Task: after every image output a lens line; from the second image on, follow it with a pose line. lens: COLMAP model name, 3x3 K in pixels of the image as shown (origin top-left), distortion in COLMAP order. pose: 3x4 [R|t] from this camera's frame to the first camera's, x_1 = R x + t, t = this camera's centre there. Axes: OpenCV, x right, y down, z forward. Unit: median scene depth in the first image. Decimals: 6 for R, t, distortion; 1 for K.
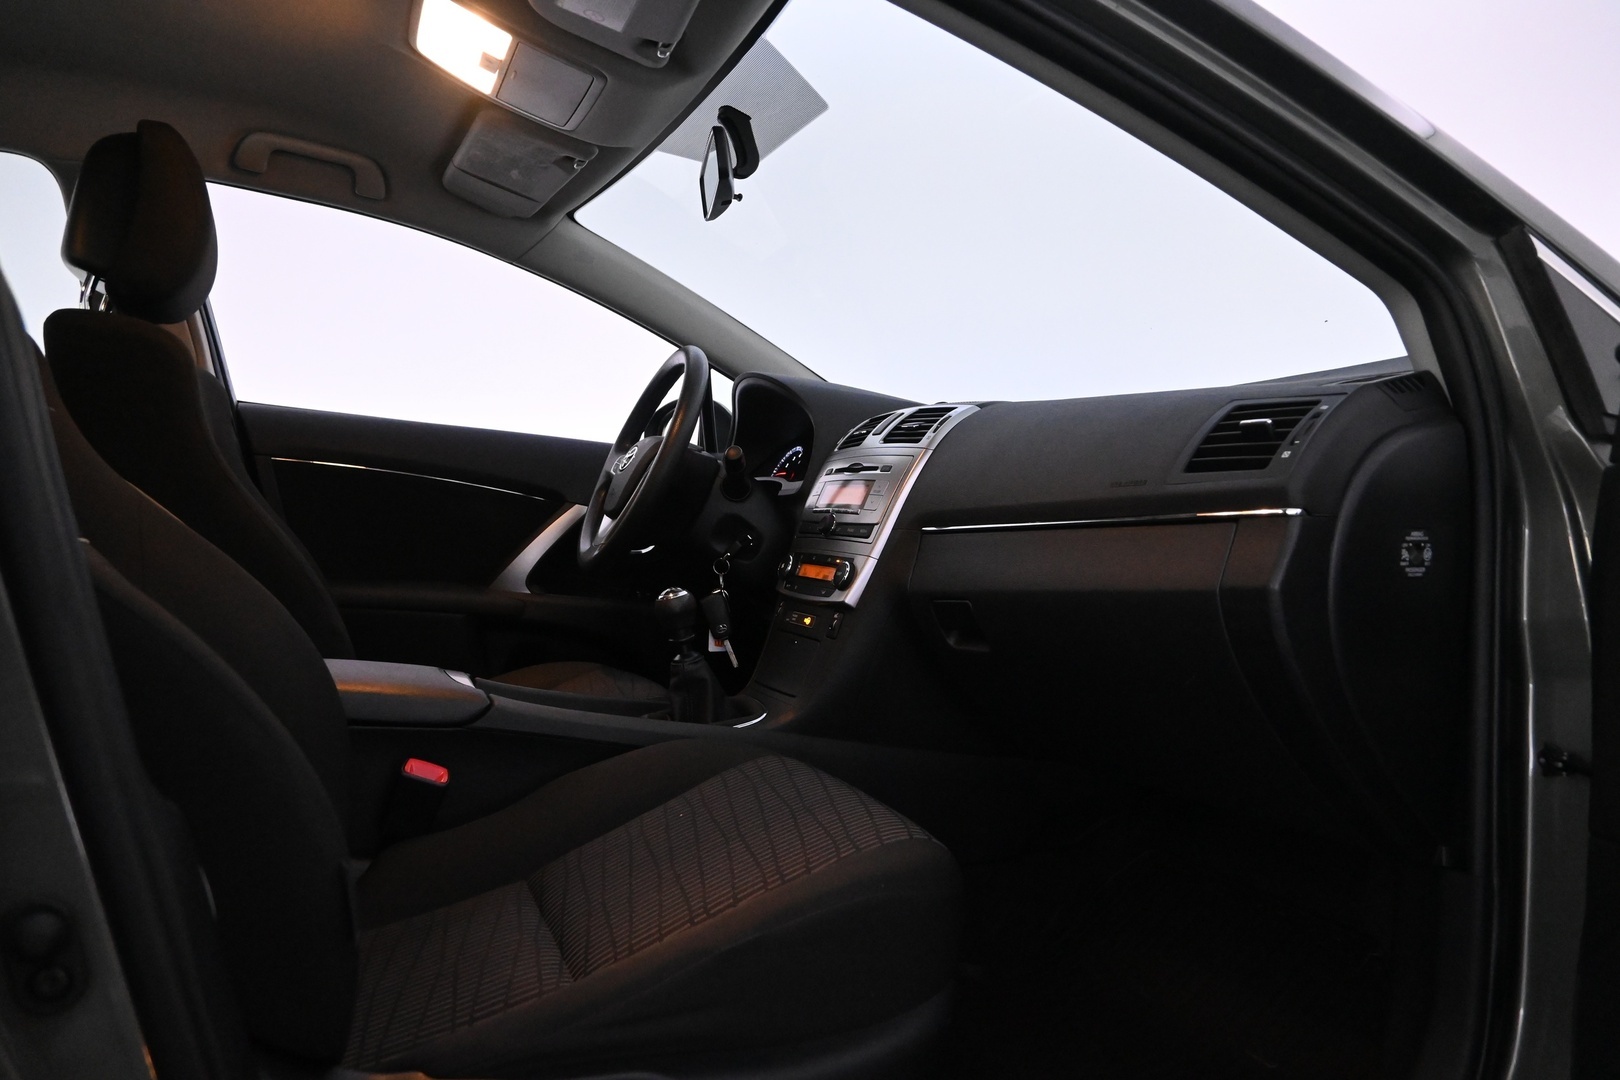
lens RADIAL K [[1078.3, 0, 810.6], [0, 1078.3, 574.5], [0, 0, 1]] dist [-0.005591, -0.022608]
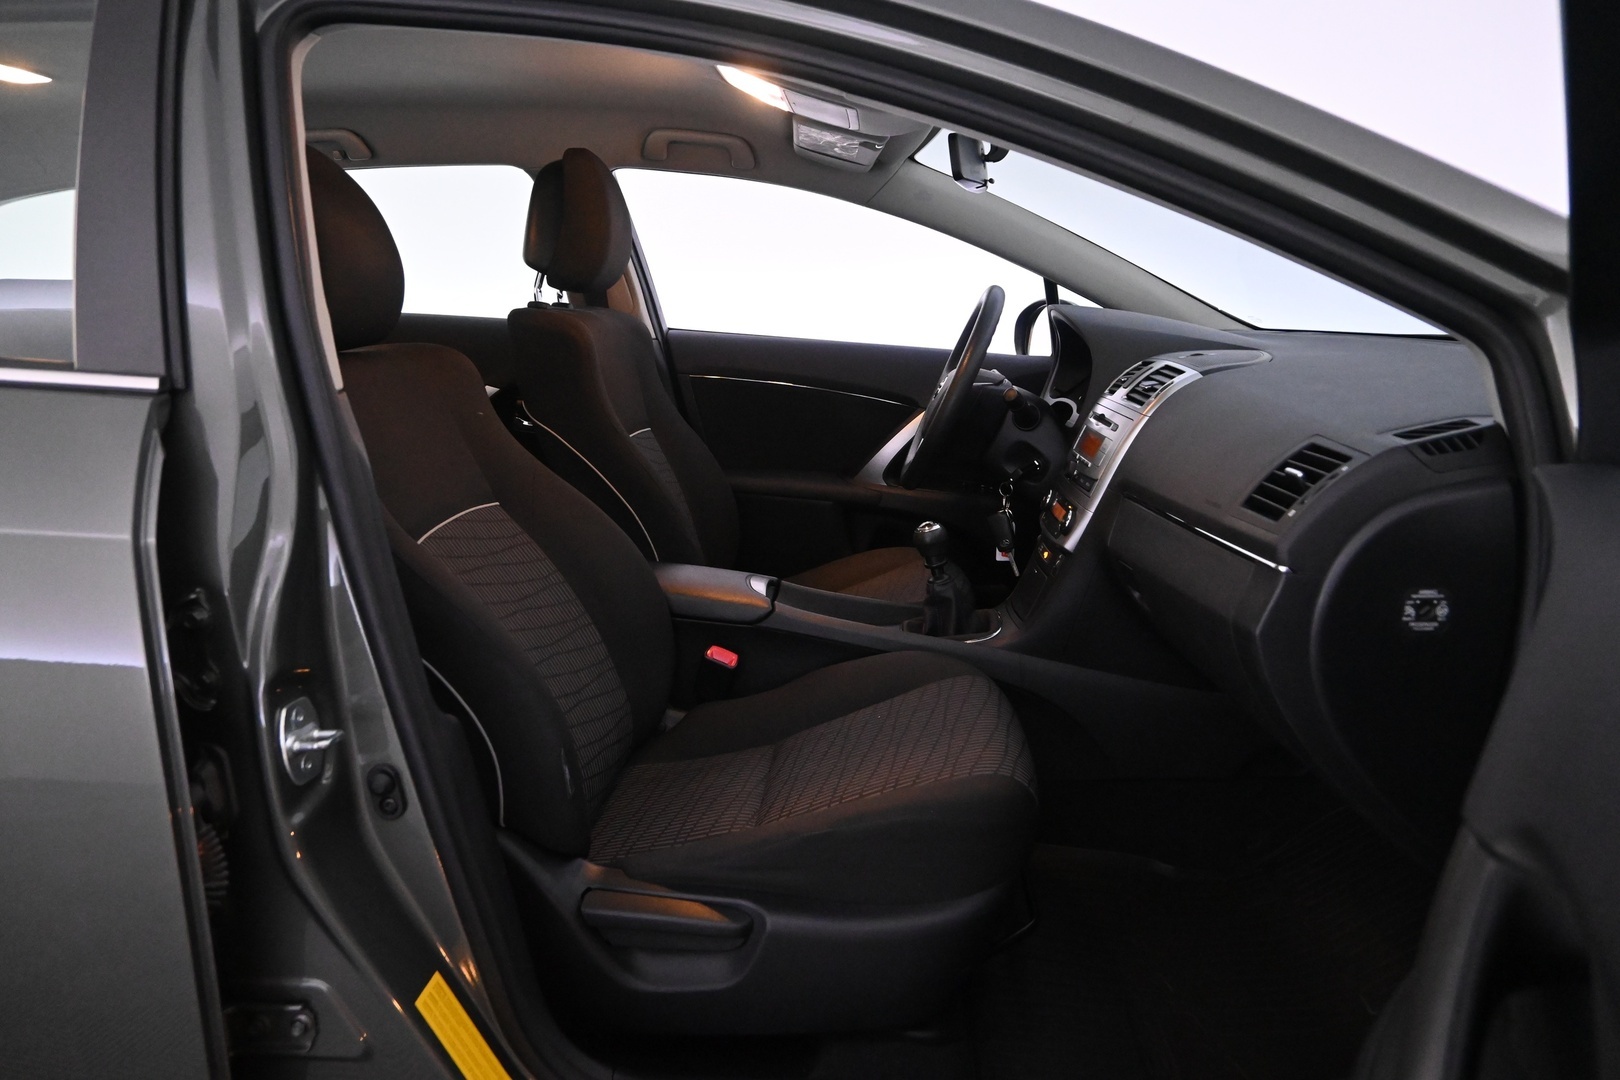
lens RADIAL K [[1078.3, 0, 810.6], [0, 1078.3, 574.5], [0, 0, 1]] dist [-0.005591, -0.022608]
pose [[0.888891, 0.091714, -0.448845, 0.329982], [-0.009981, 0.983400, 0.181176, -0.160536], [0.458010, -0.156566, 0.875051, -0.138926]]
